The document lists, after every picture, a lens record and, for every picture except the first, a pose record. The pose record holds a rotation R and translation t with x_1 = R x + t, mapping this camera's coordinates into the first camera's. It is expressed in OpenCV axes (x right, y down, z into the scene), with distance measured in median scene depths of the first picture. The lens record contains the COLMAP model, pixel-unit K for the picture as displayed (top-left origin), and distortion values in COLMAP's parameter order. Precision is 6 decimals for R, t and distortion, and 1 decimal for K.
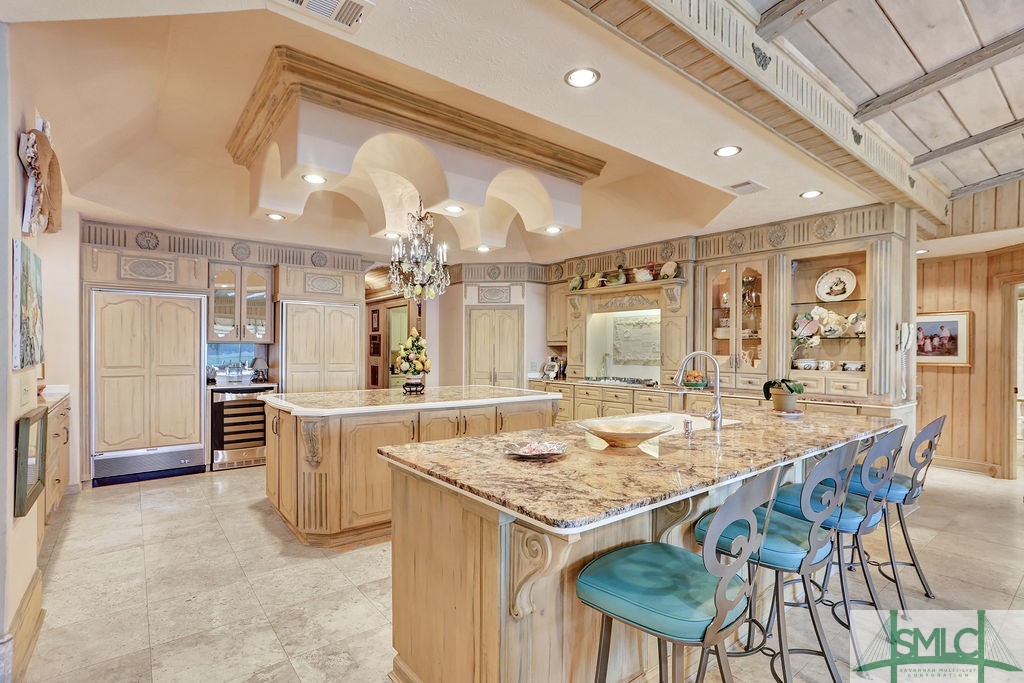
lens RADIAL K [[507.4, 0, 512.8], [0, 507.4, 344.7], [0, 0, 1]] dist [-0.022477, 0.000294]
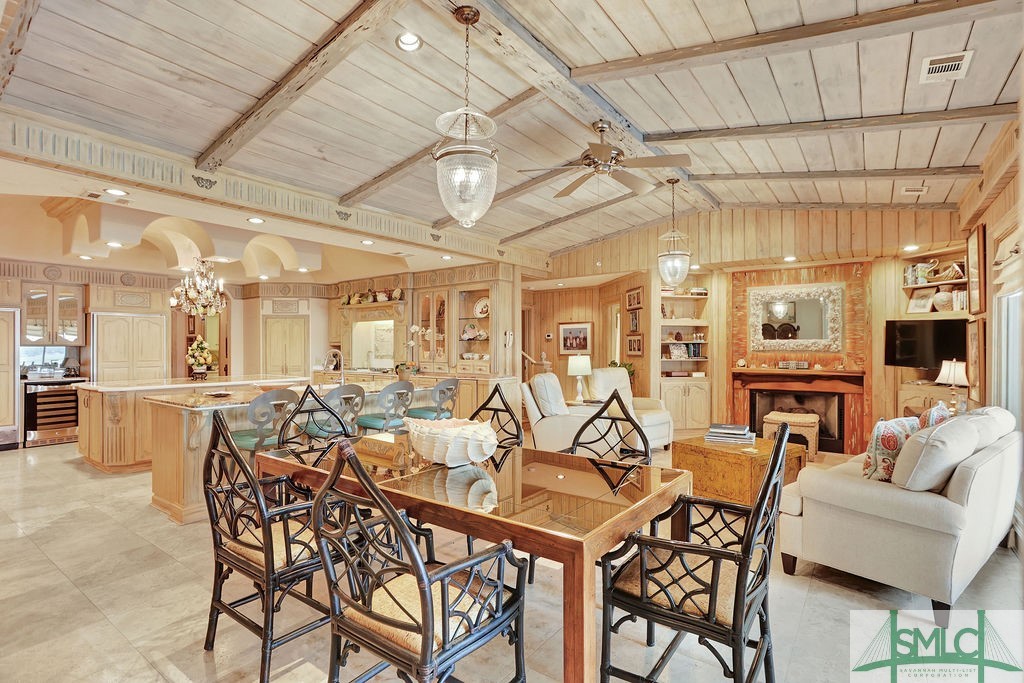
lens RADIAL K [[524.0, 0, 512.0], [0, 524.0, 341.5], [0, 0, 1]] dist [-0.003673, 0.028826]
pose [[0.972621, -0.007317, 0.232280, 0.276011], [0.007701, 0.999970, -0.000744, -0.004811], [-0.232268, 0.002512, 0.972649, -0.575046]]
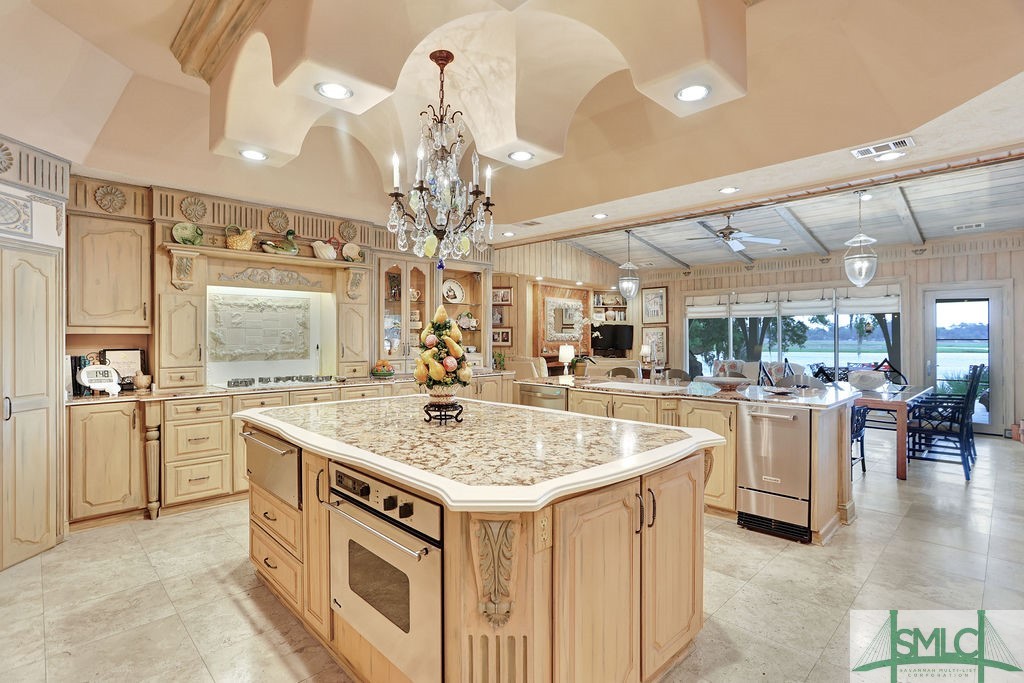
lens RADIAL K [[497.0, 0, 530.7], [0, 497.0, 341.0], [0, 0, 1]] dist [0.000338, 0.000324]
pose [[-0.105868, -0.012778, 0.994298, -0.615197], [-0.005874, 0.999908, 0.012225, 0.000079], [-0.994363, -0.004546, -0.105933, 0.765934]]
